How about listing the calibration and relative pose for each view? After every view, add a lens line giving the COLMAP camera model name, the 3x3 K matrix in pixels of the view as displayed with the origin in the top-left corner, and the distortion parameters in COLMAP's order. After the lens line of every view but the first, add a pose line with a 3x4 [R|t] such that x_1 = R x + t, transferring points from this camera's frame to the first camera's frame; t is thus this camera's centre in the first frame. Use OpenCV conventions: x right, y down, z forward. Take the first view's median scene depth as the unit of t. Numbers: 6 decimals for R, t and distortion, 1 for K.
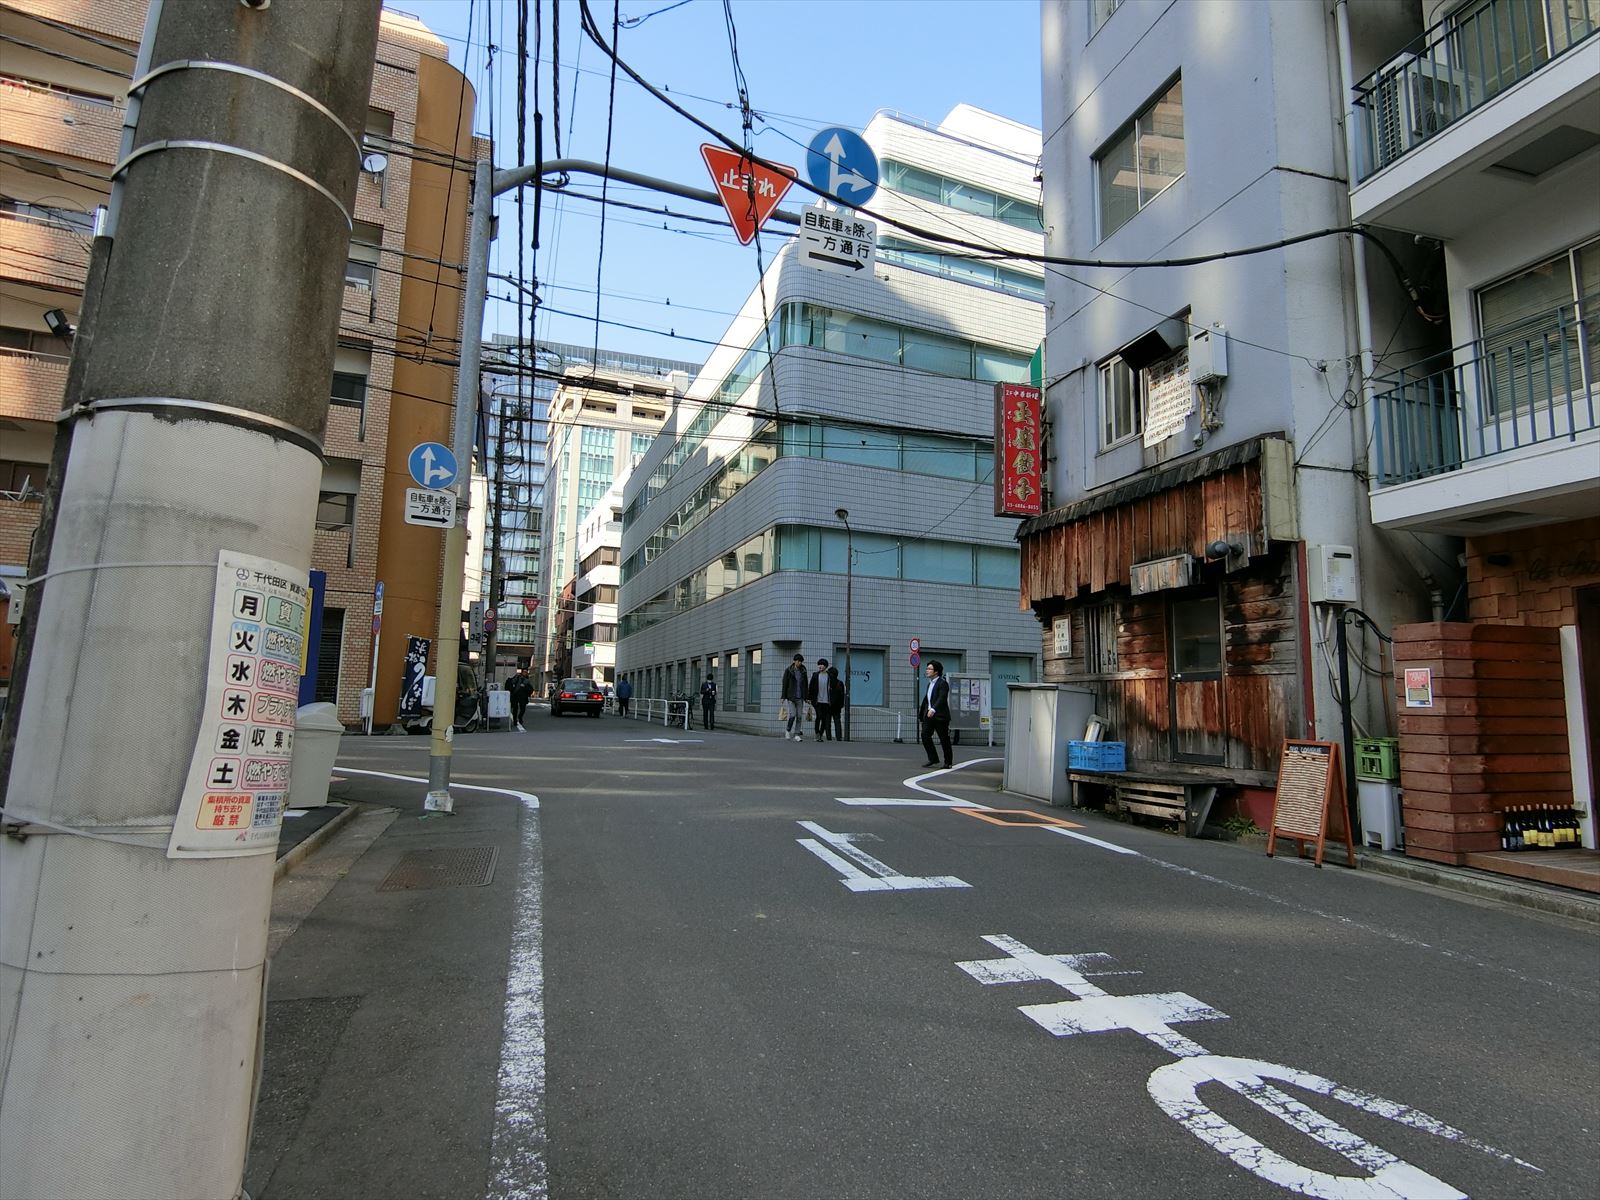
lens RADIAL K [[884.1, 0, 795.2], [0, 884.1, 588.2], [0, 0, 1]] dist [-0.004036, -0.001488]
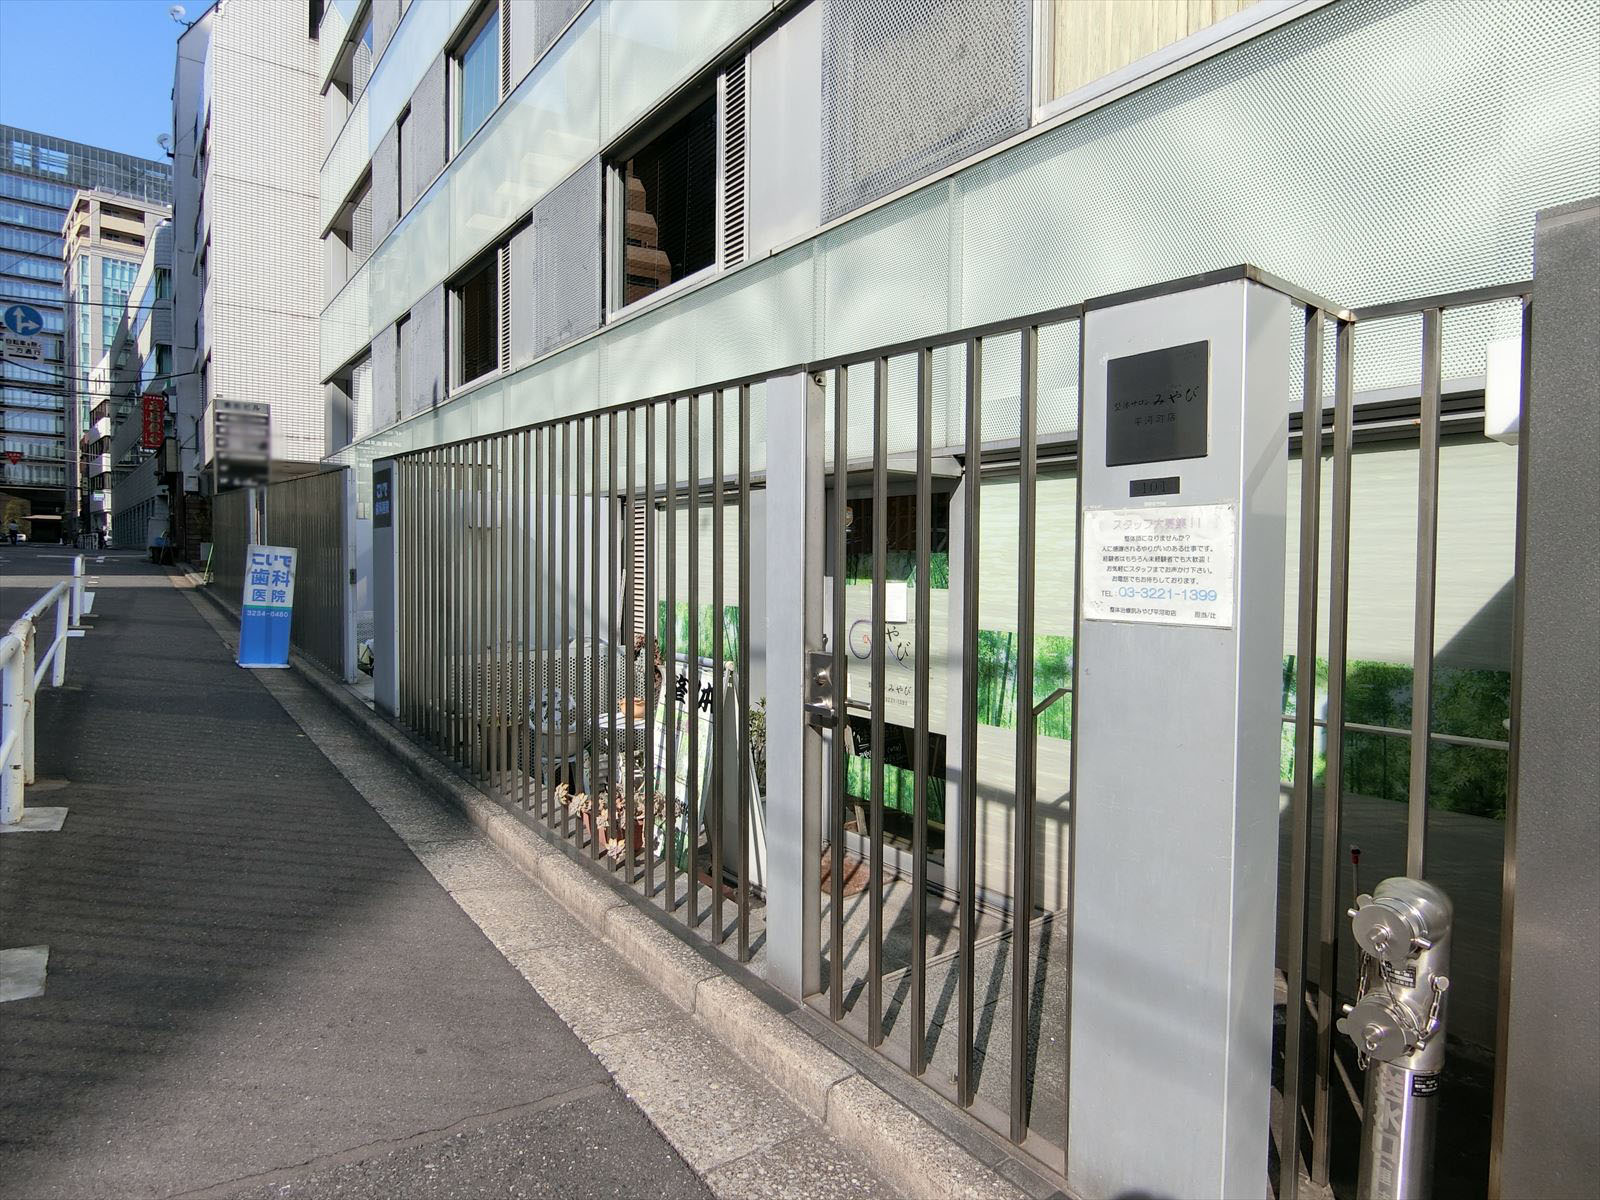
lens RADIAL K [[884.1, 0, 795.2], [0, 884.1, 588.2], [0, 0, 1]] dist [-0.004036, -0.001488]
pose [[0.930879, -0.024823, 0.364483, 0.157038], [-0.036919, 0.986189, 0.161455, -0.023952], [-0.363457, -0.163751, 0.917107, -0.309401]]
